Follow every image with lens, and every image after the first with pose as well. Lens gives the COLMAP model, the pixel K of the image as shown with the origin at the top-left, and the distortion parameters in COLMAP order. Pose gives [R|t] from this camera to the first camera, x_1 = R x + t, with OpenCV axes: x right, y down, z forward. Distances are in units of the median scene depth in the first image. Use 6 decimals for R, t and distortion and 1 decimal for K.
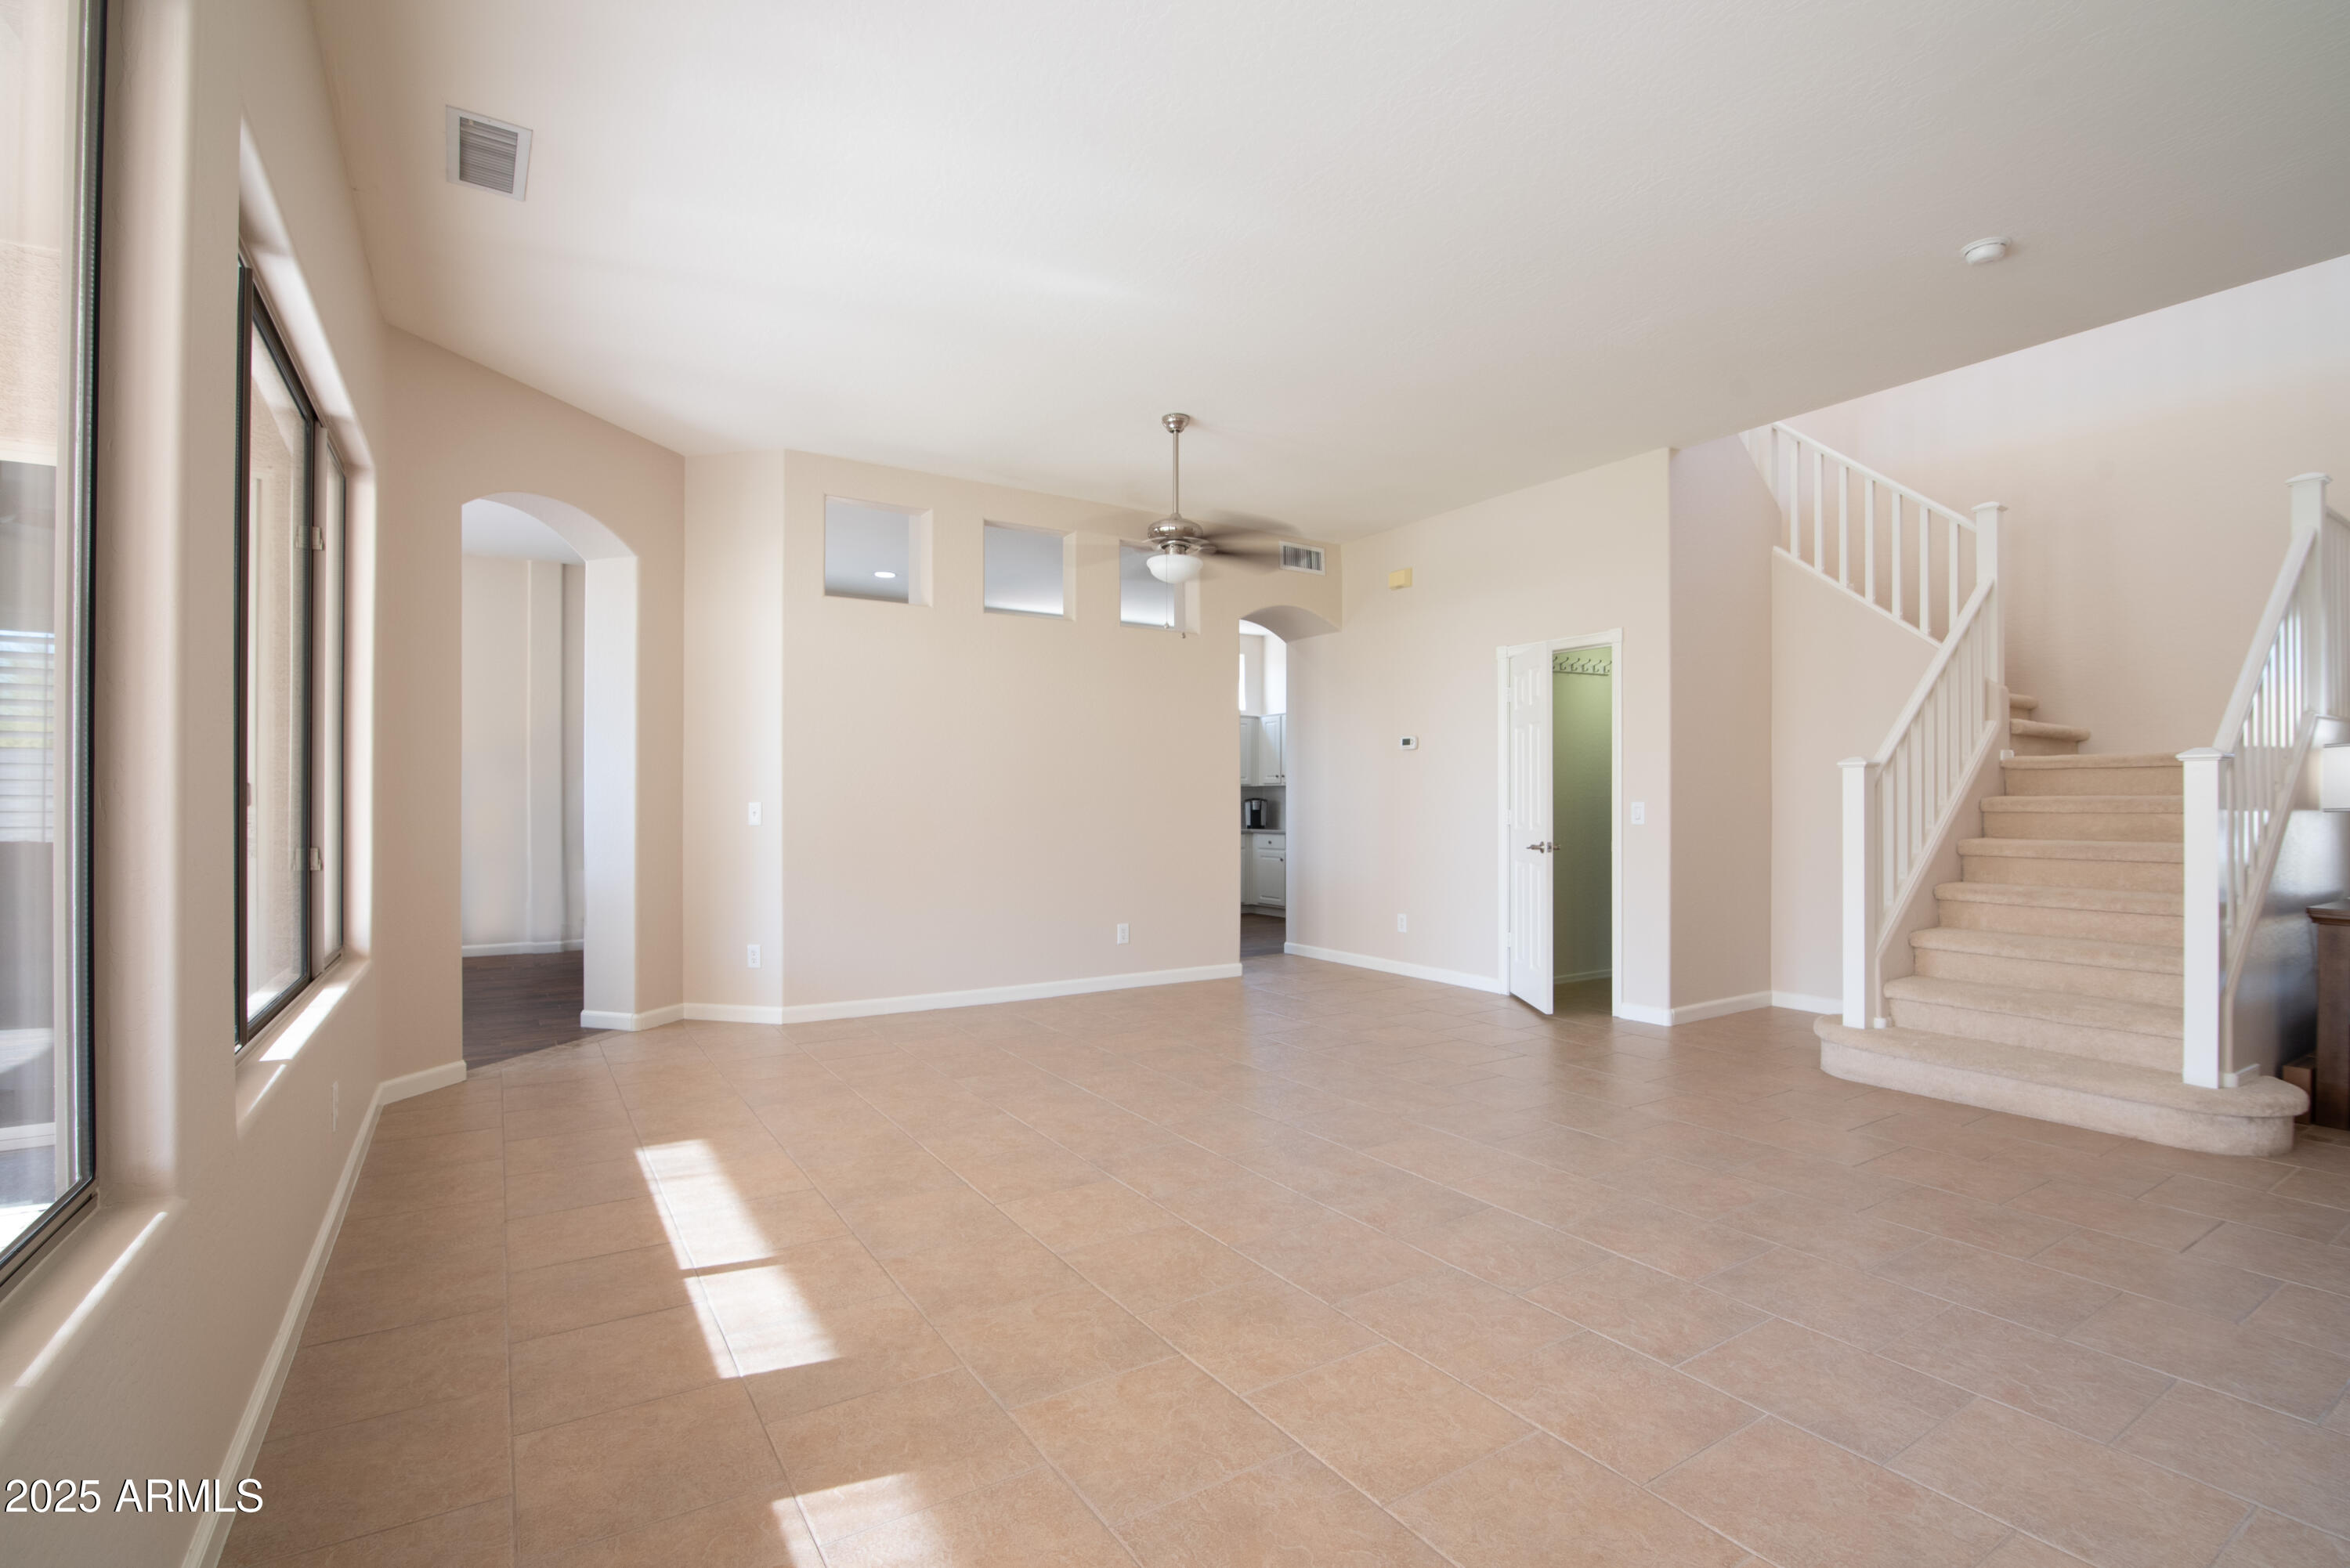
lens RADIAL K [[1048.8, 0, 1185.0], [0, 1048.8, 798.7], [0, 0, 1]] dist [0.006764, -0.001260]
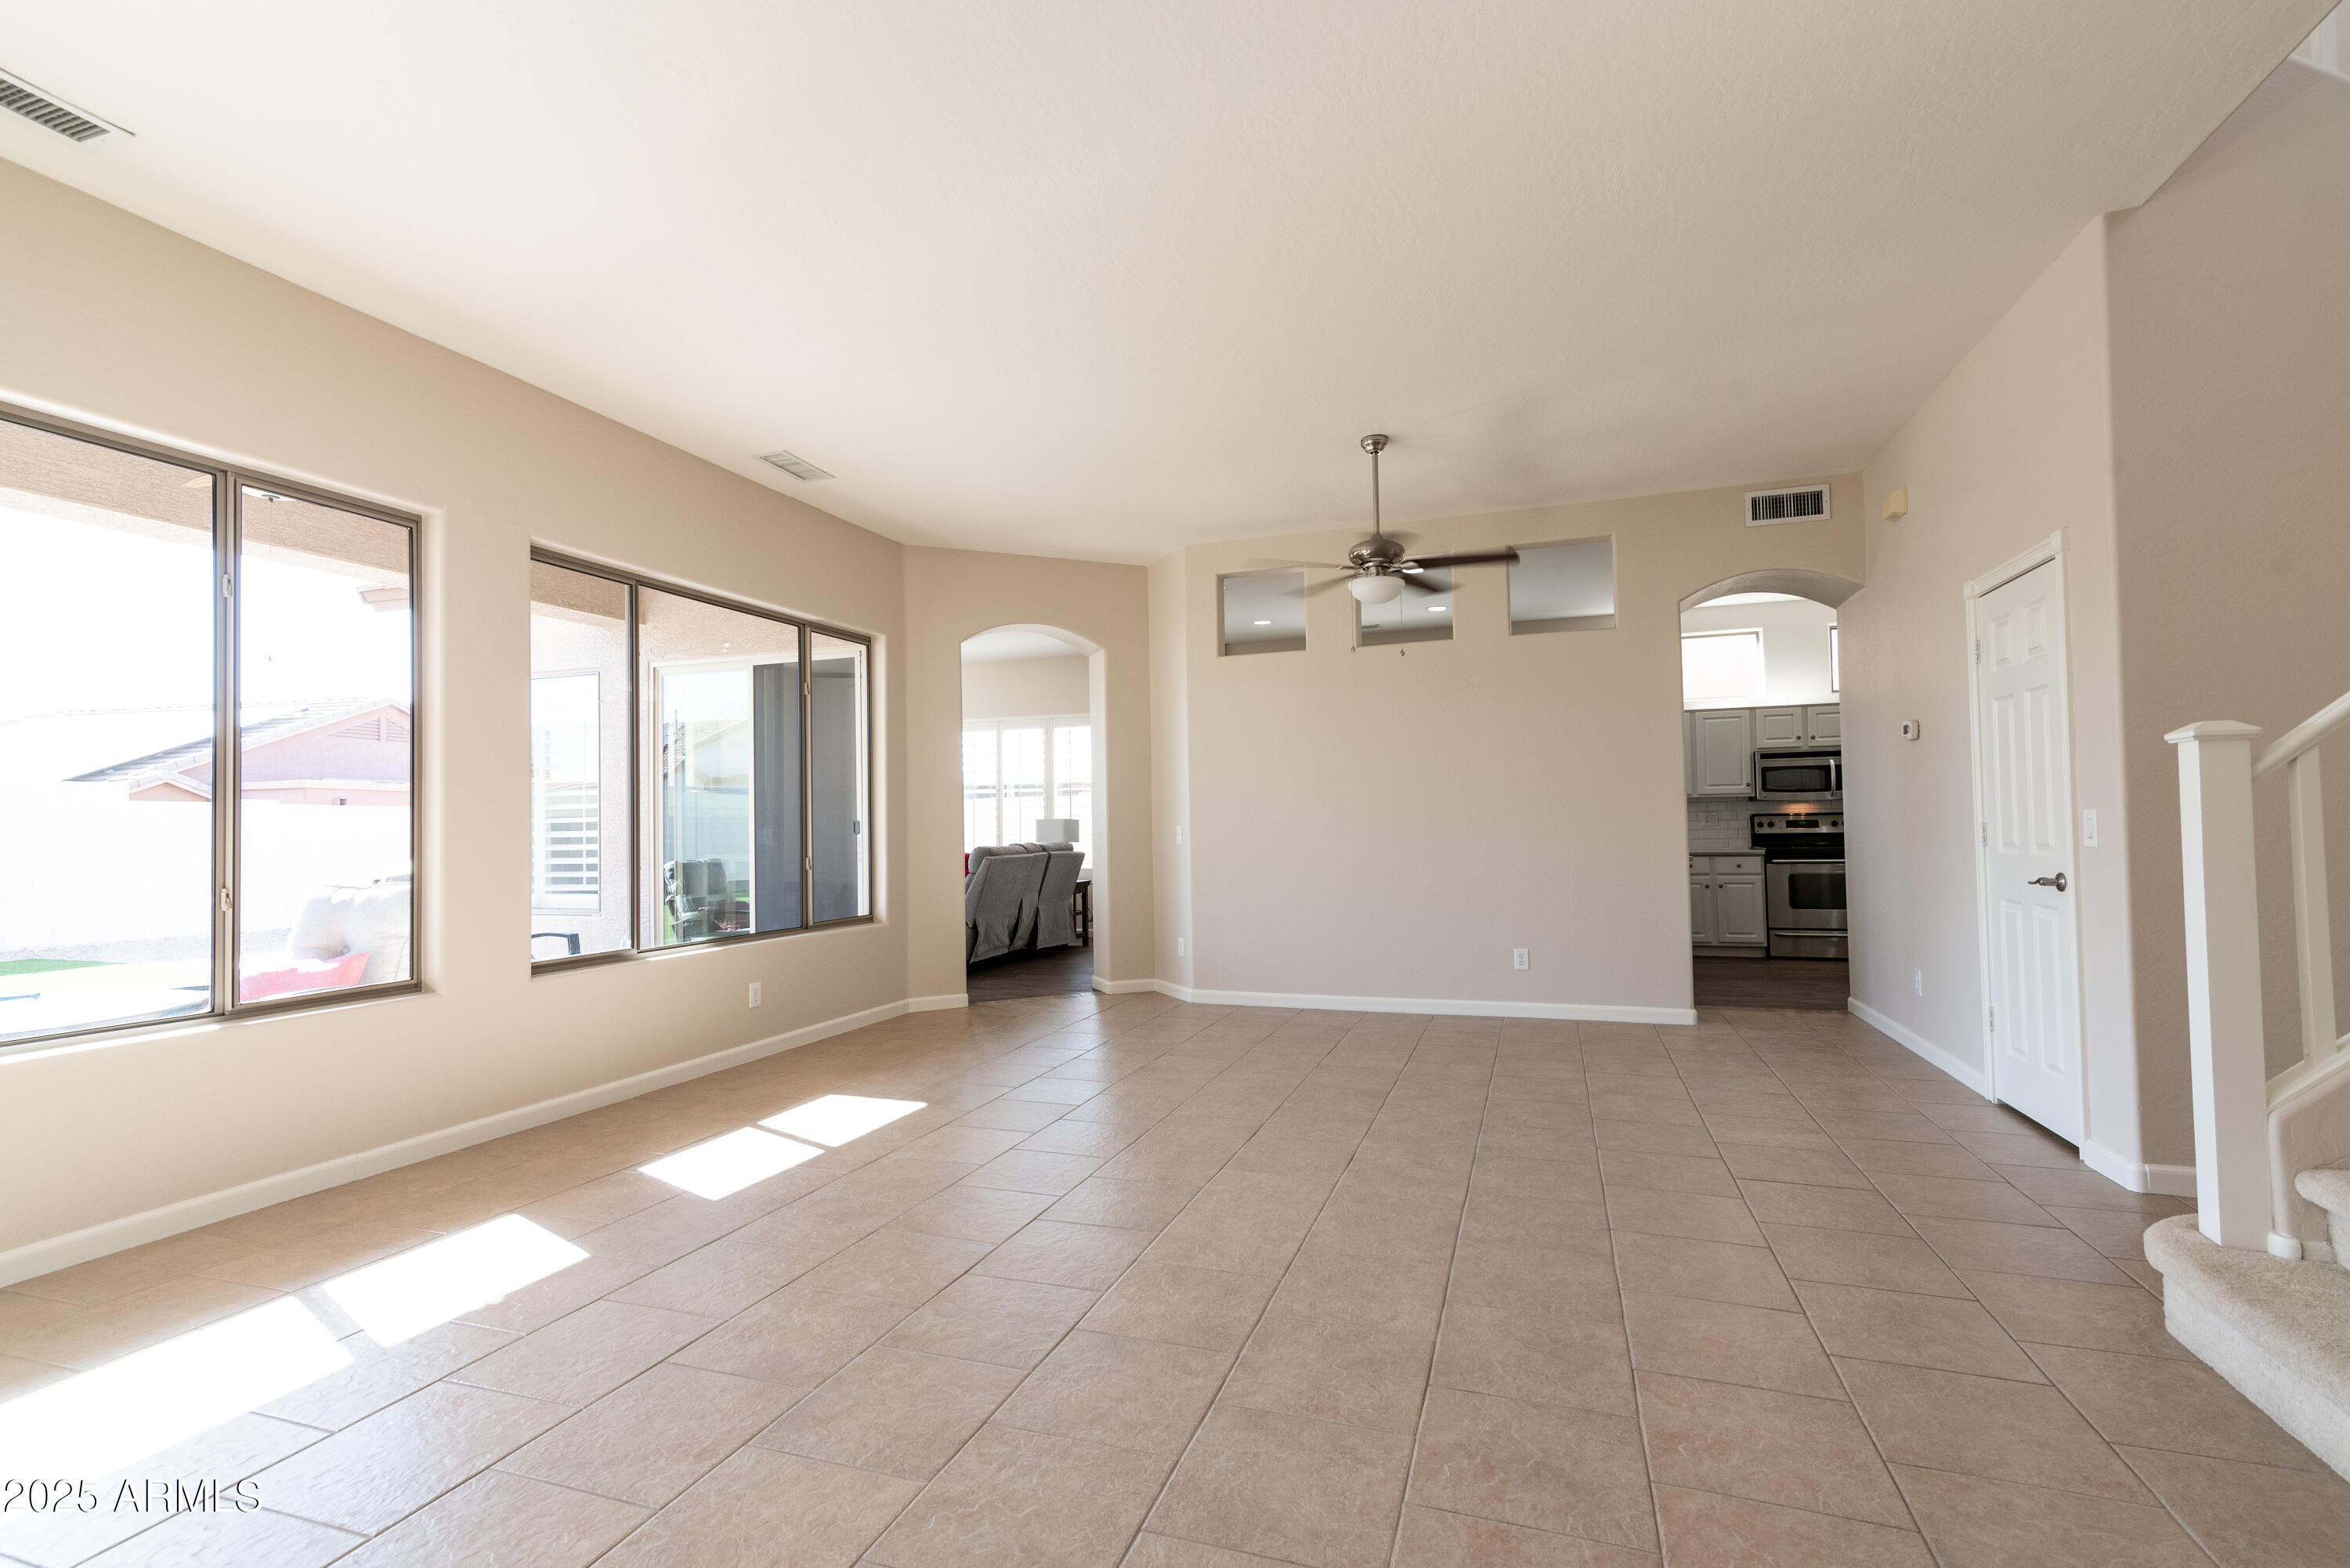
lens RADIAL K [[1048.8, 0, 1230.5], [0, 1048.8, 809.0], [0, 0, 1]] dist [0.006764, -0.001260]
pose [[0.627711, -0.024224, -0.778070, 0.625723], [0.018812, 0.999696, -0.015947, 0.003404], [0.778219, -0.004627, 0.627976, 0.244662]]
